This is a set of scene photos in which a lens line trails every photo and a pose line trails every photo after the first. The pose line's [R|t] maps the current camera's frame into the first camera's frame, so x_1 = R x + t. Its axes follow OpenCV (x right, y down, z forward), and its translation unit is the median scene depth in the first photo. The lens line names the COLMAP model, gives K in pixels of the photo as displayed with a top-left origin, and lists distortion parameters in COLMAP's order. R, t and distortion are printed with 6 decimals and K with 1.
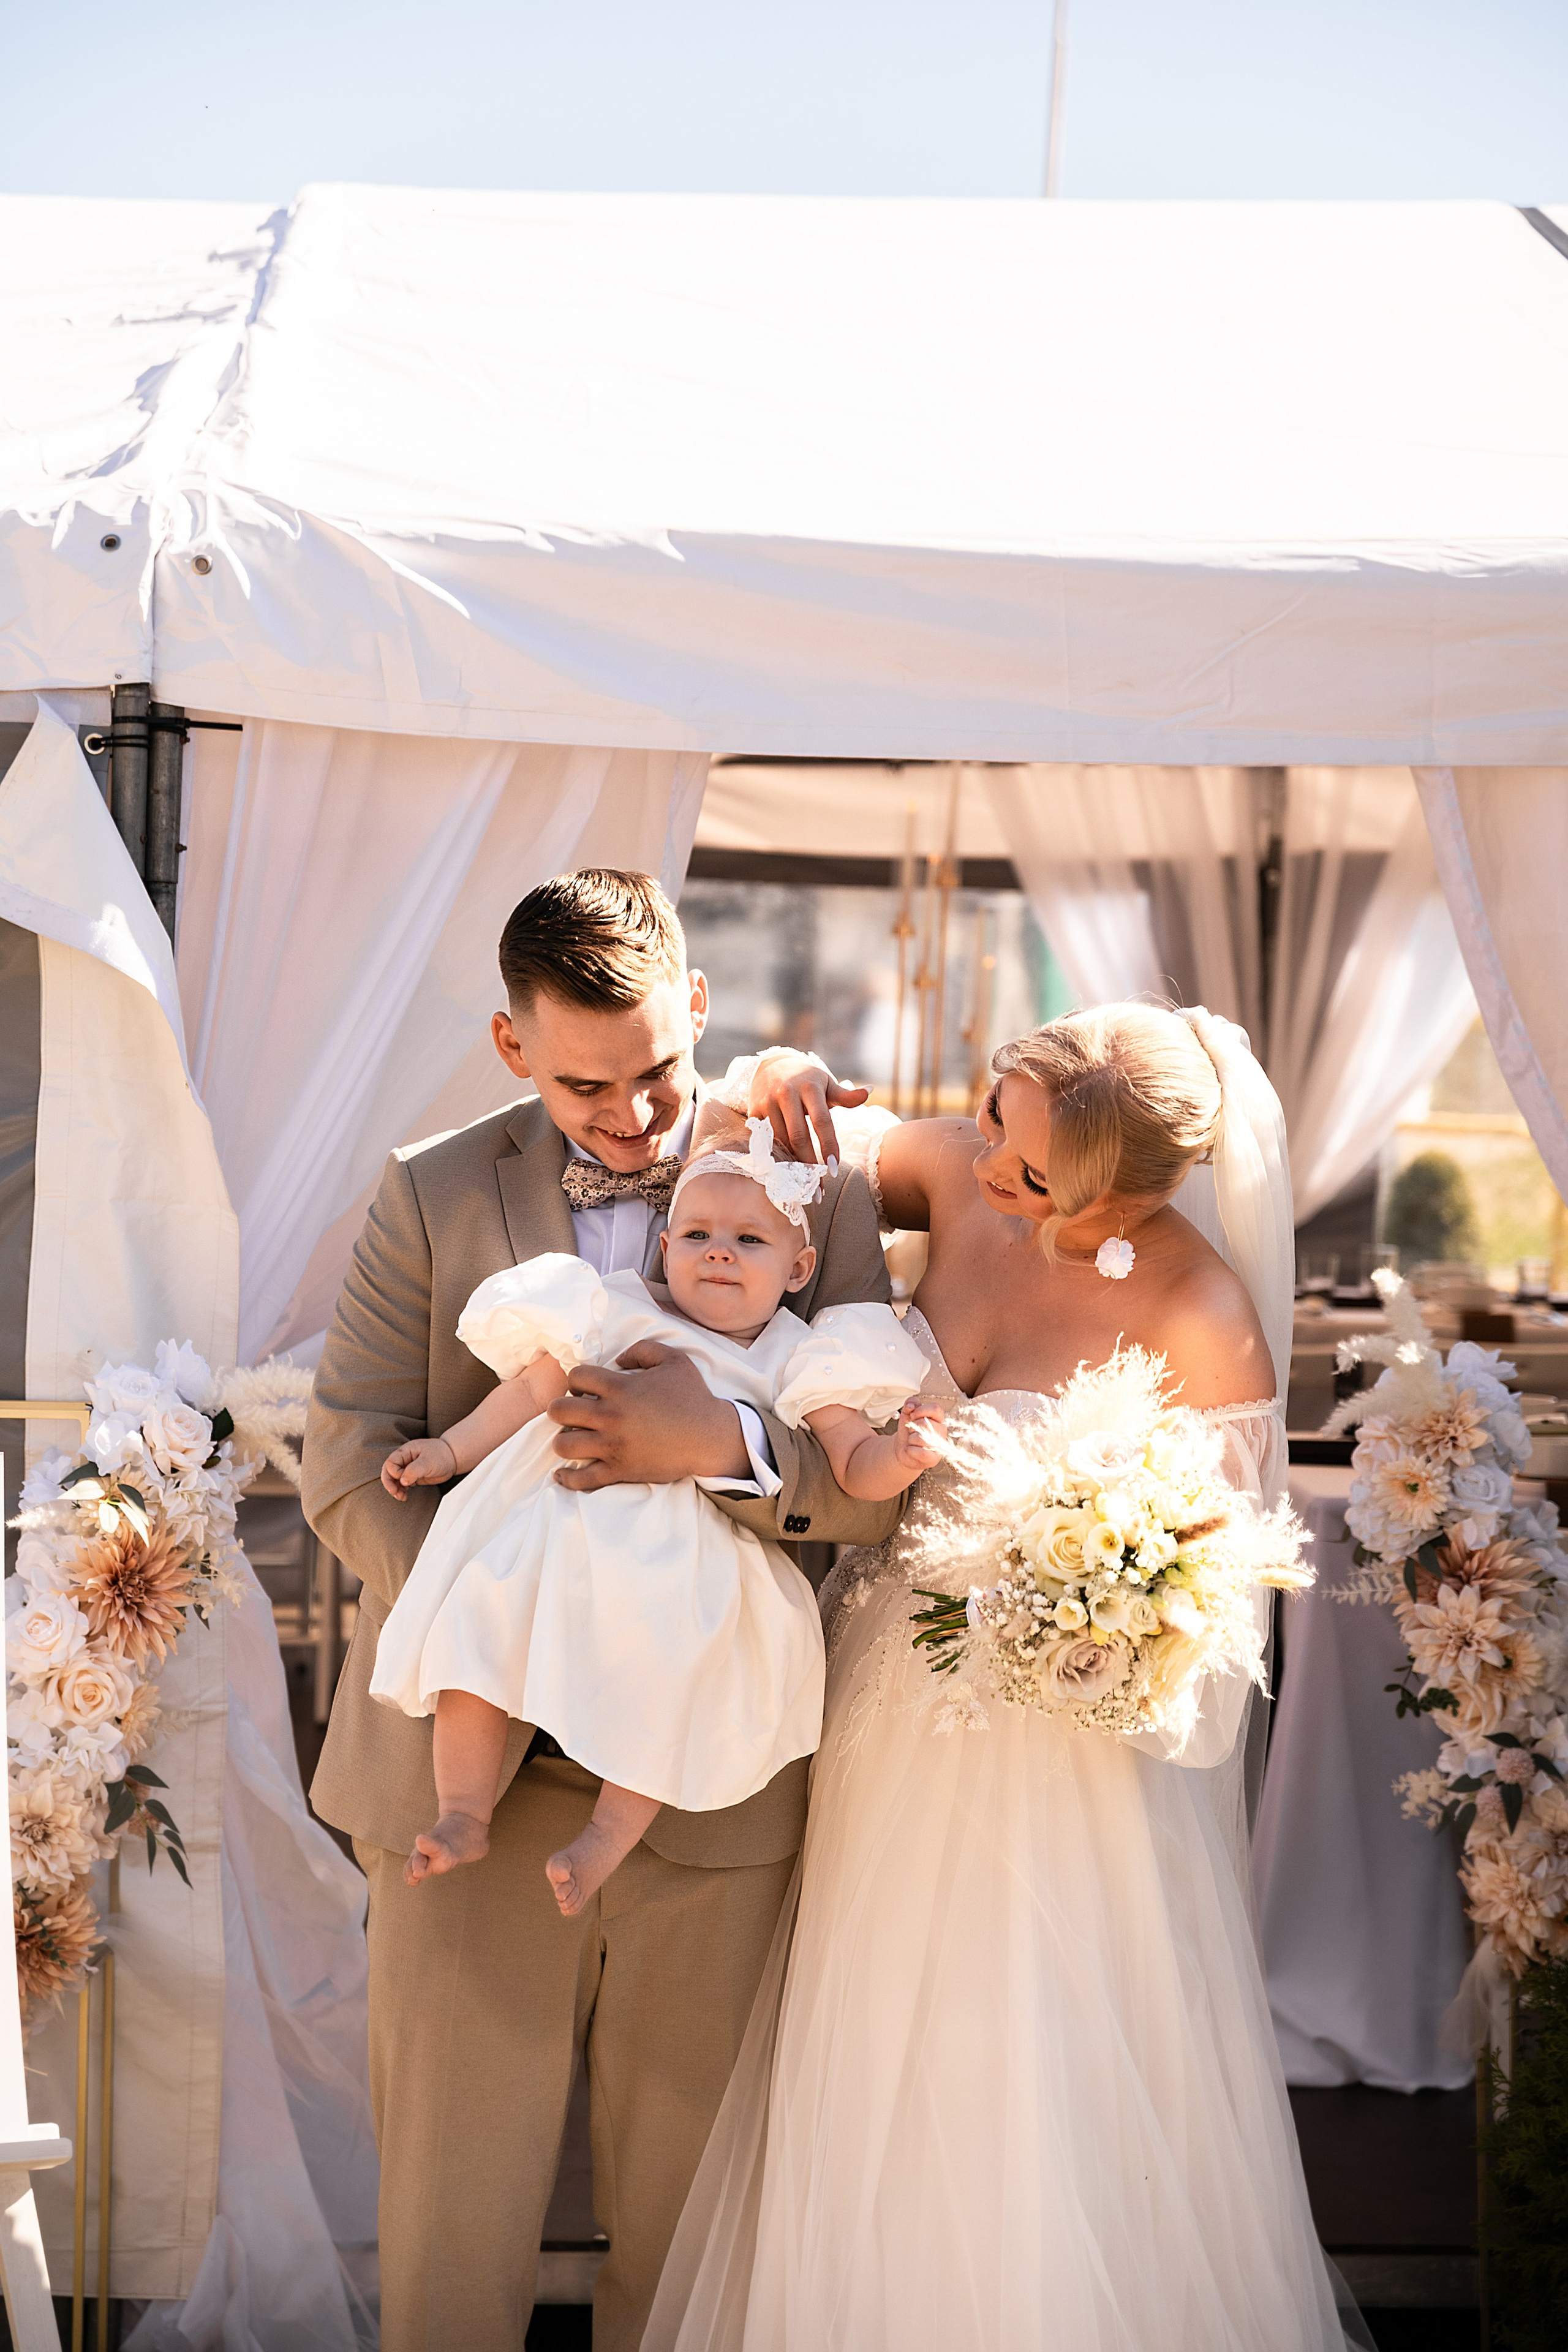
lens RADIAL K [[4567.0, 0, 778.4], [0, 4567.0, 1123.2], [0, 0, 1]] dist [0.098524, -0.100465]
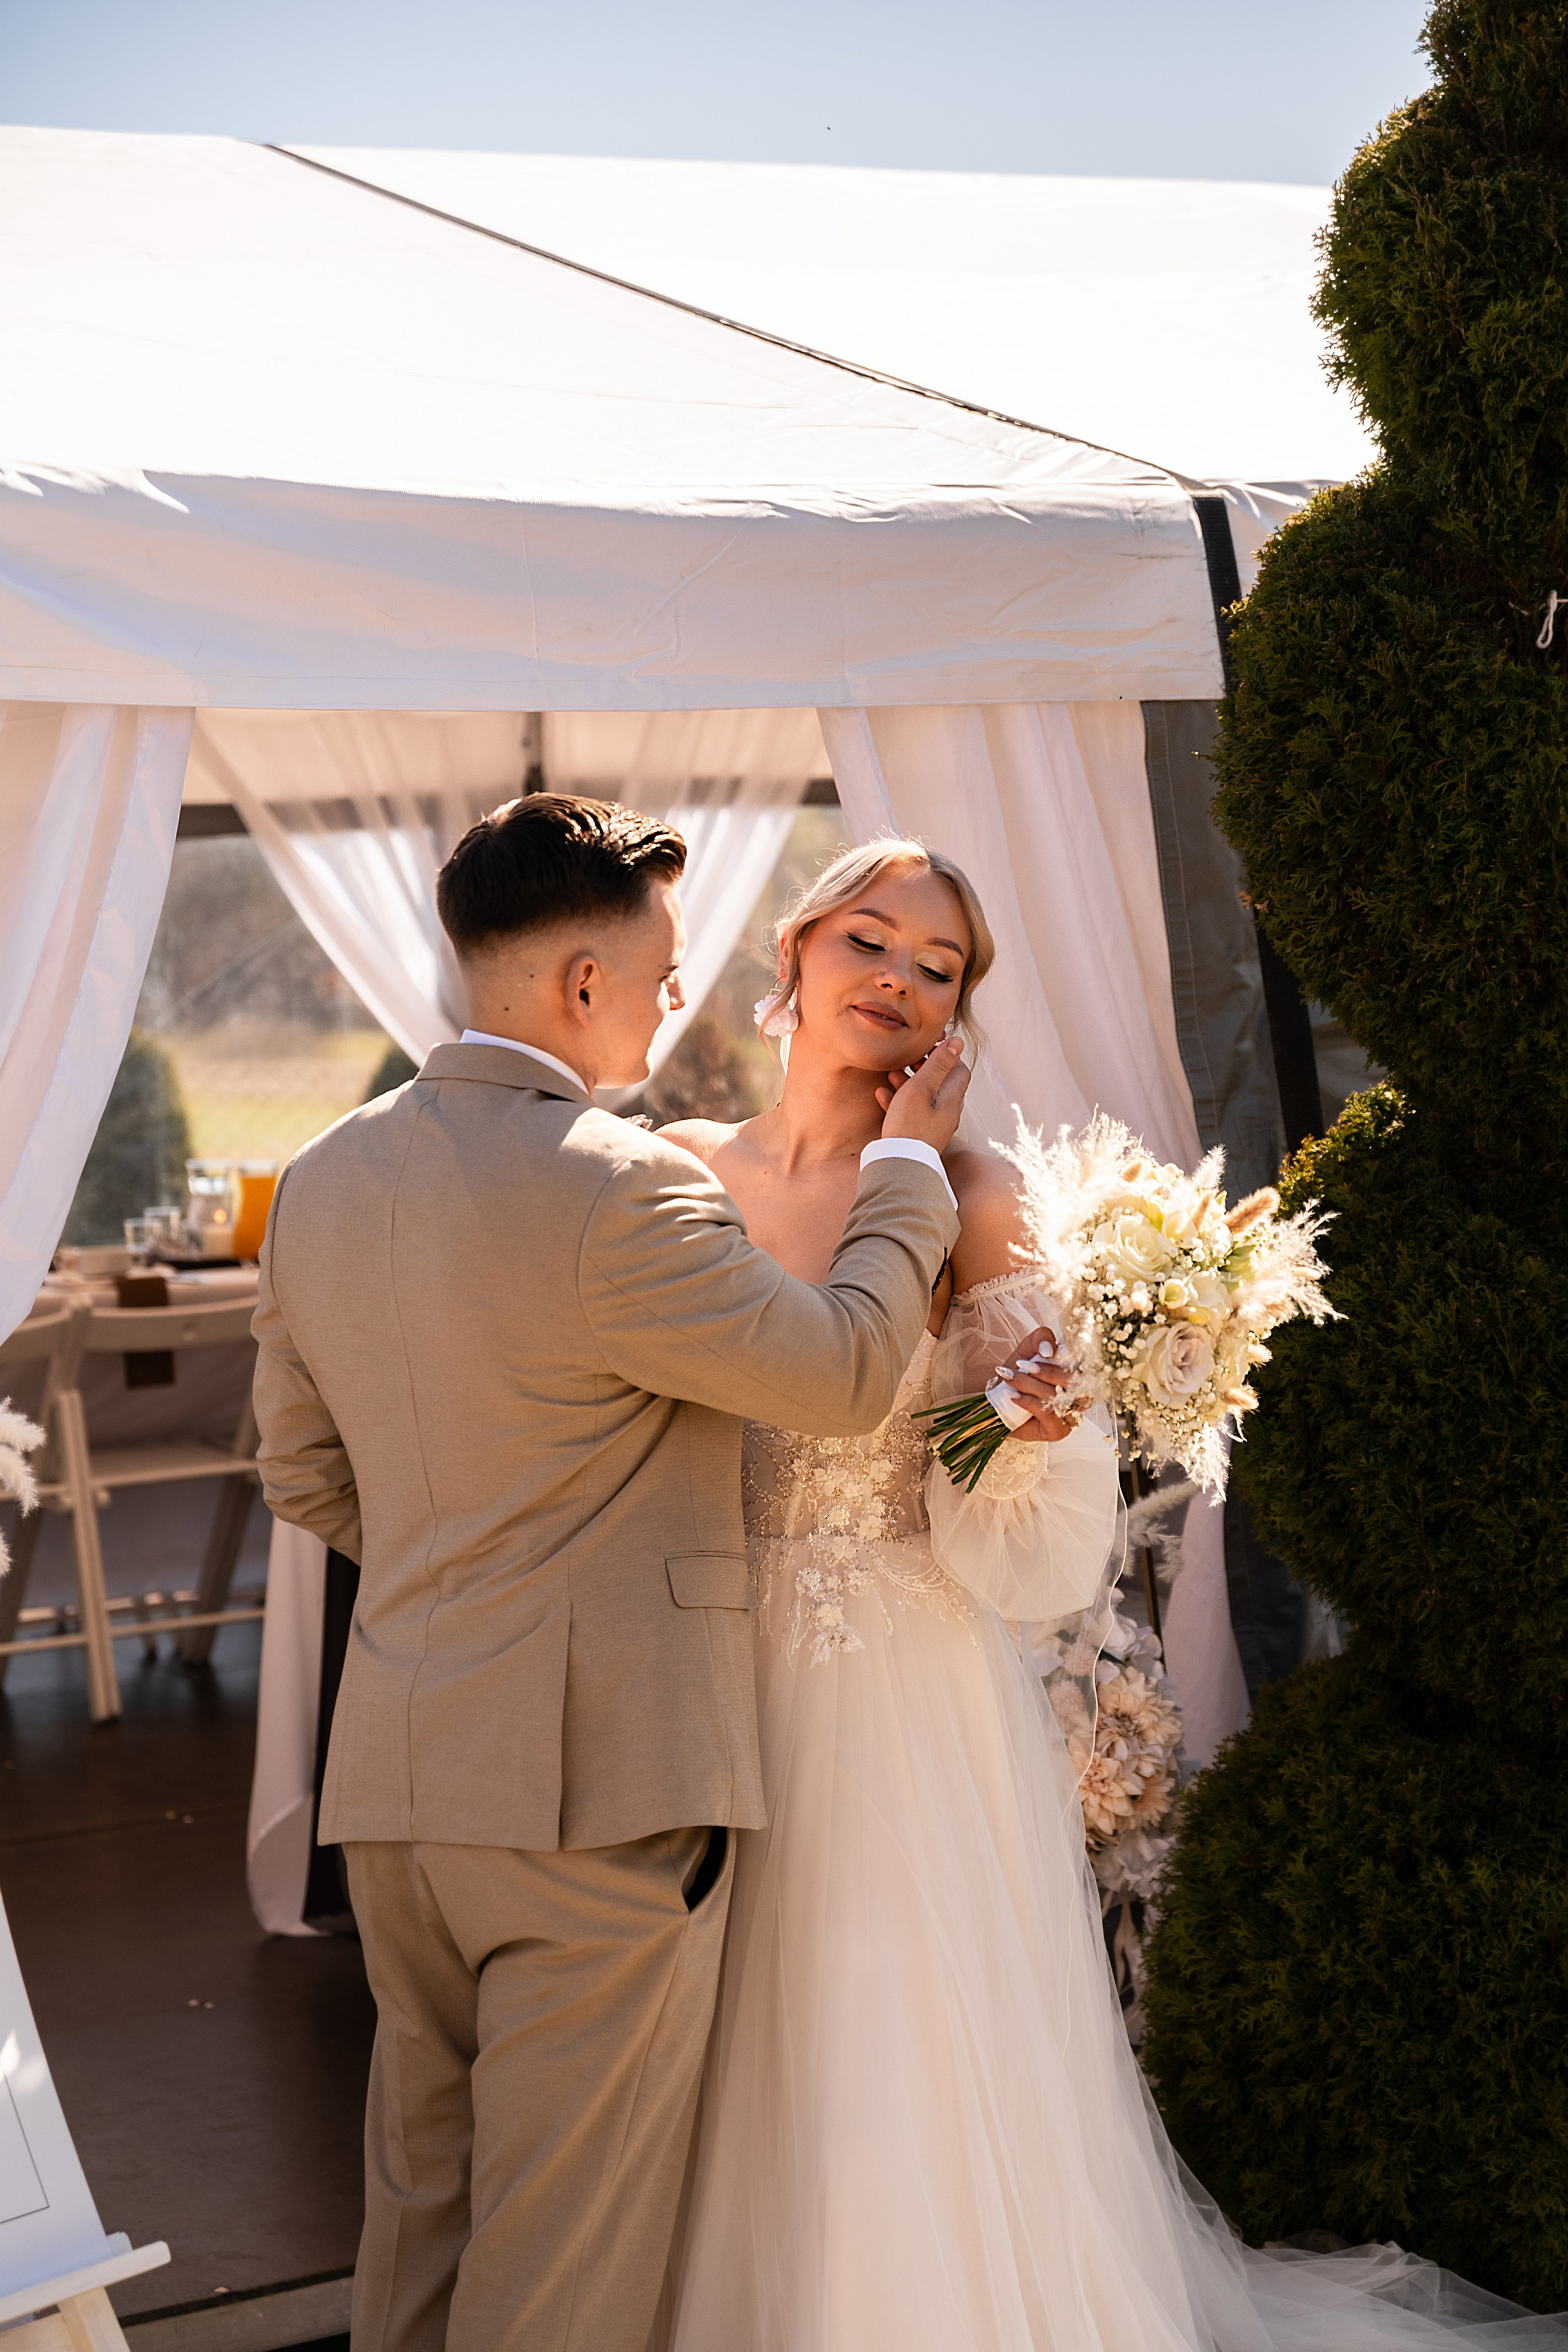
lens RADIAL K [[4744.6, 0, 843.8], [0, 4744.6, 1230.1], [0, 0, 1]] dist [0.094288, -0.003578]
pose [[0.842808, -0.080546, 0.532154, -0.441933], [0.064730, 0.996731, 0.048348, -0.013632], [-0.534308, -0.006302, 0.845266, 0.106461]]
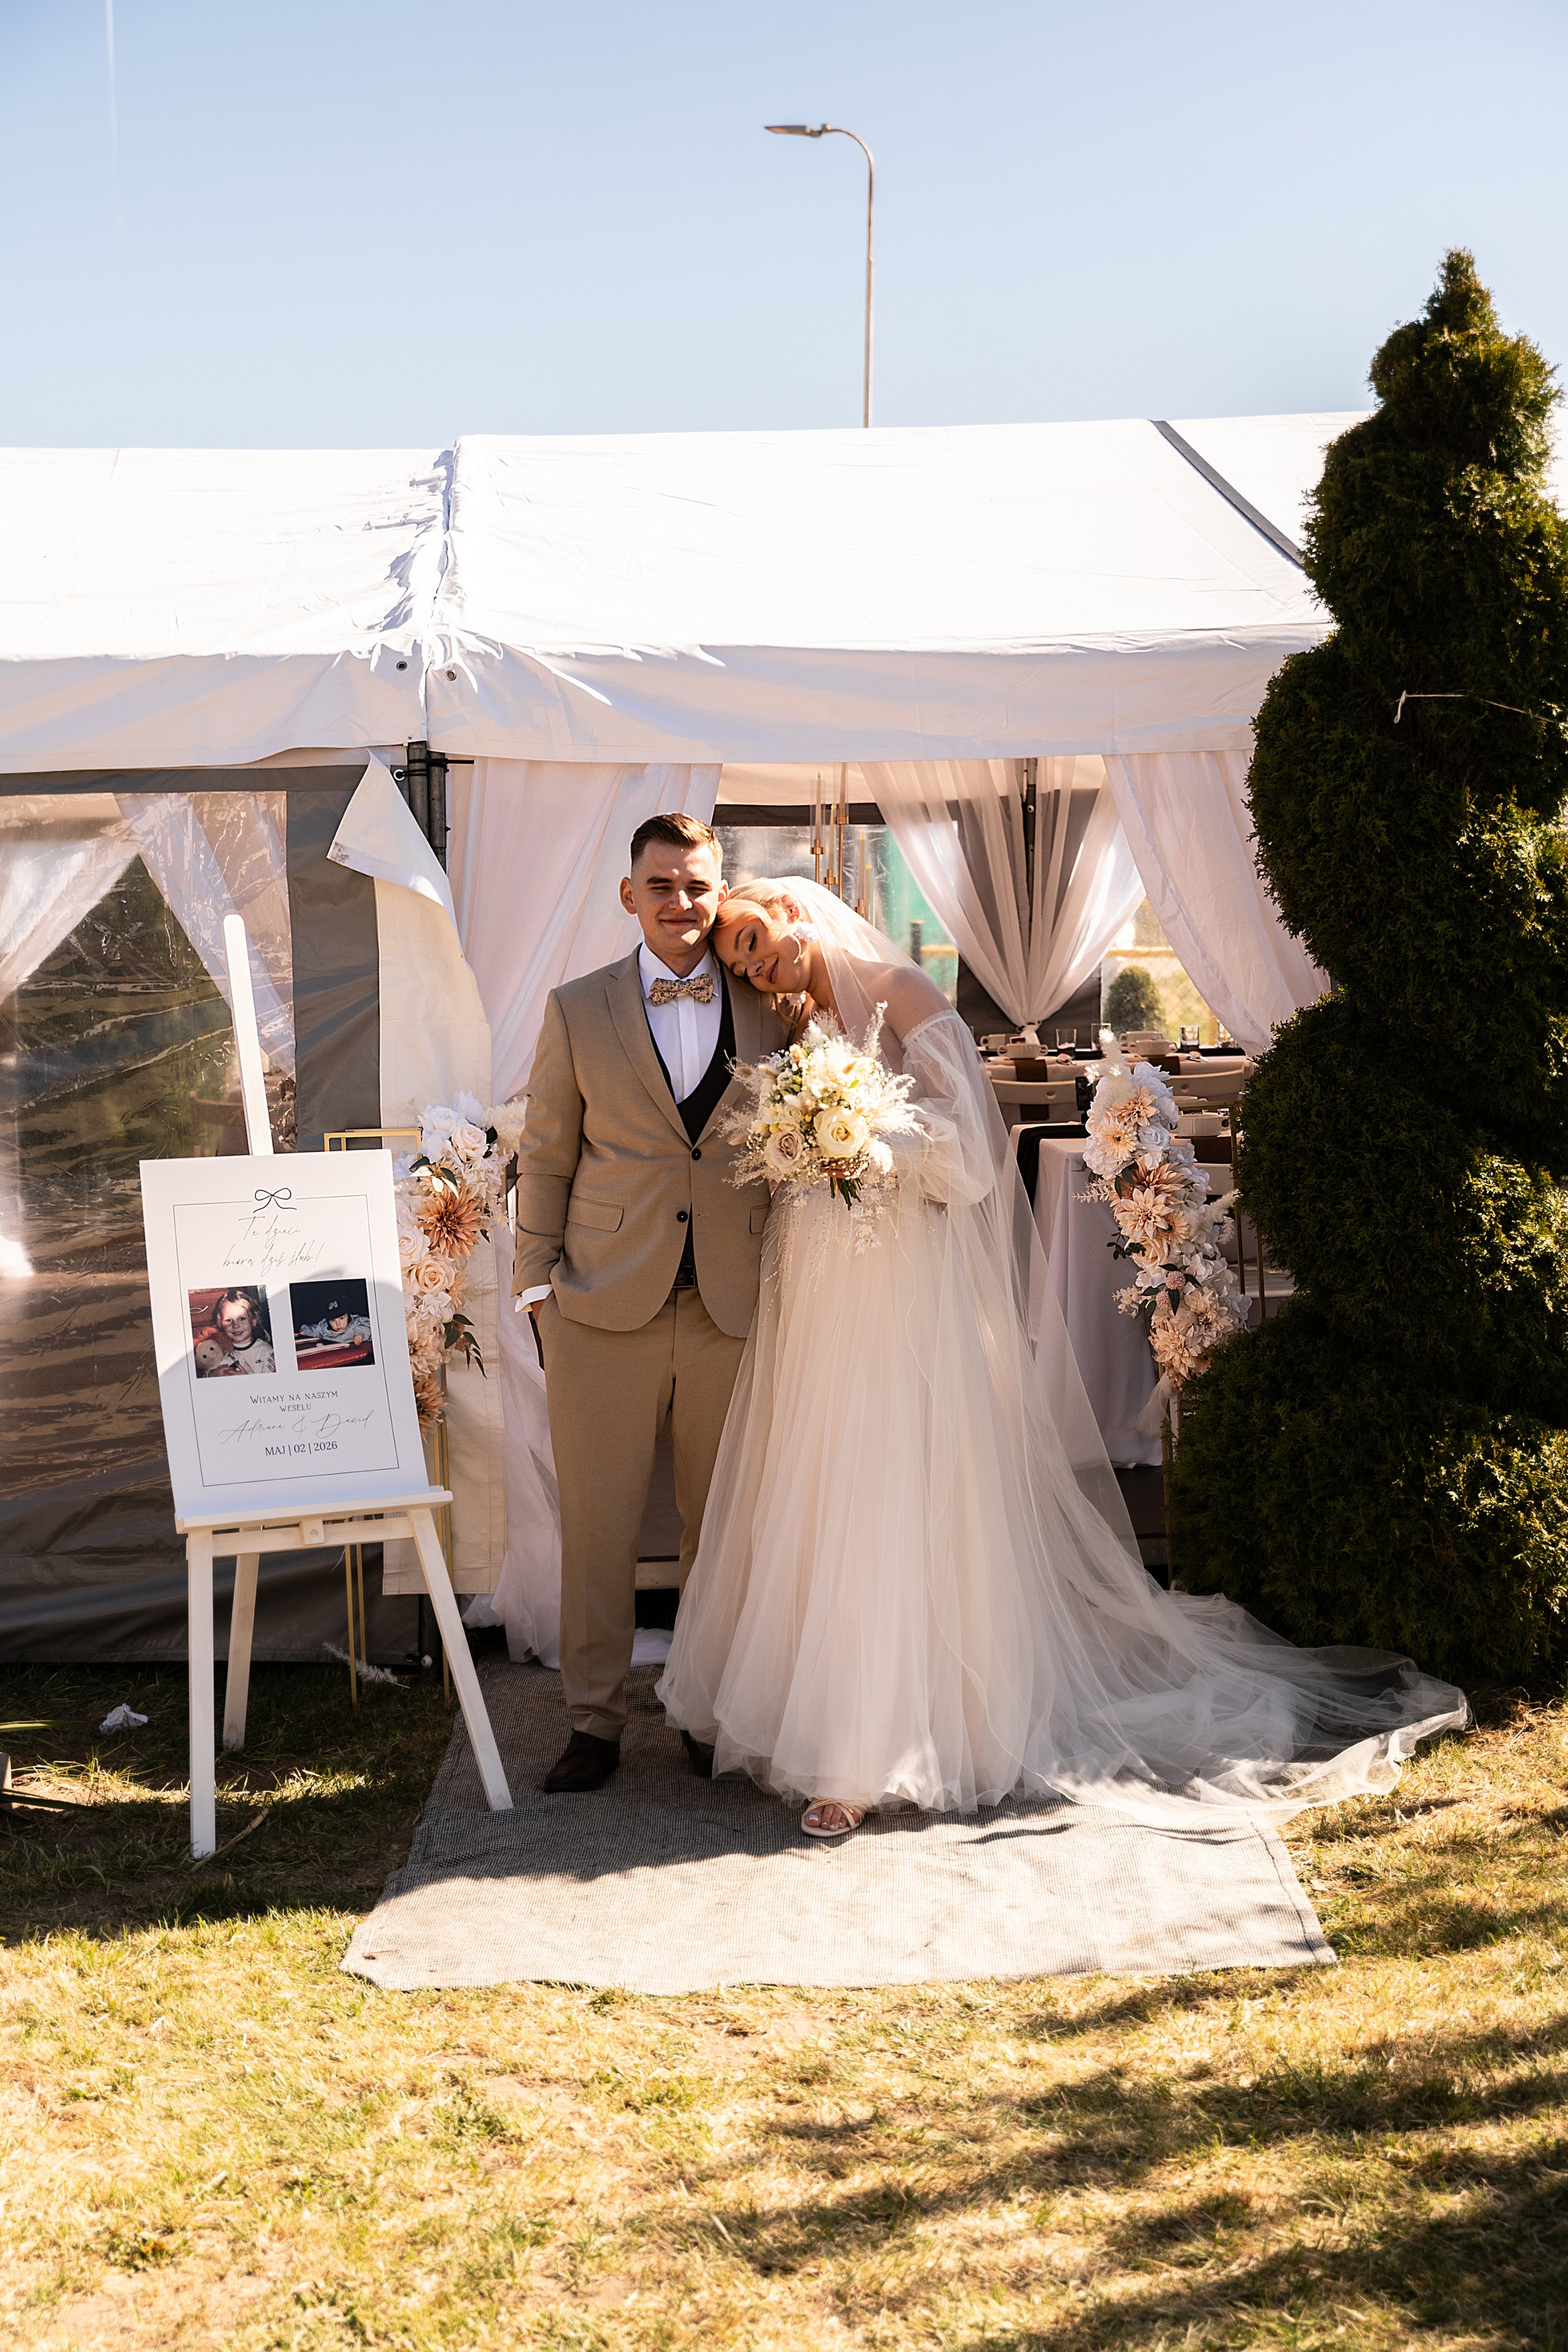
lens RADIAL K [[3021.0, 0, 829.9], [0, 3021.0, 1187.1], [0, 0, 1]] dist [-0.005273, -0.031108]
pose [[0.998202, -0.047636, 0.036387, -0.027132], [0.044890, 0.996329, 0.072890, 0.002546], [-0.039726, -0.071125, 0.996676, -0.244389]]
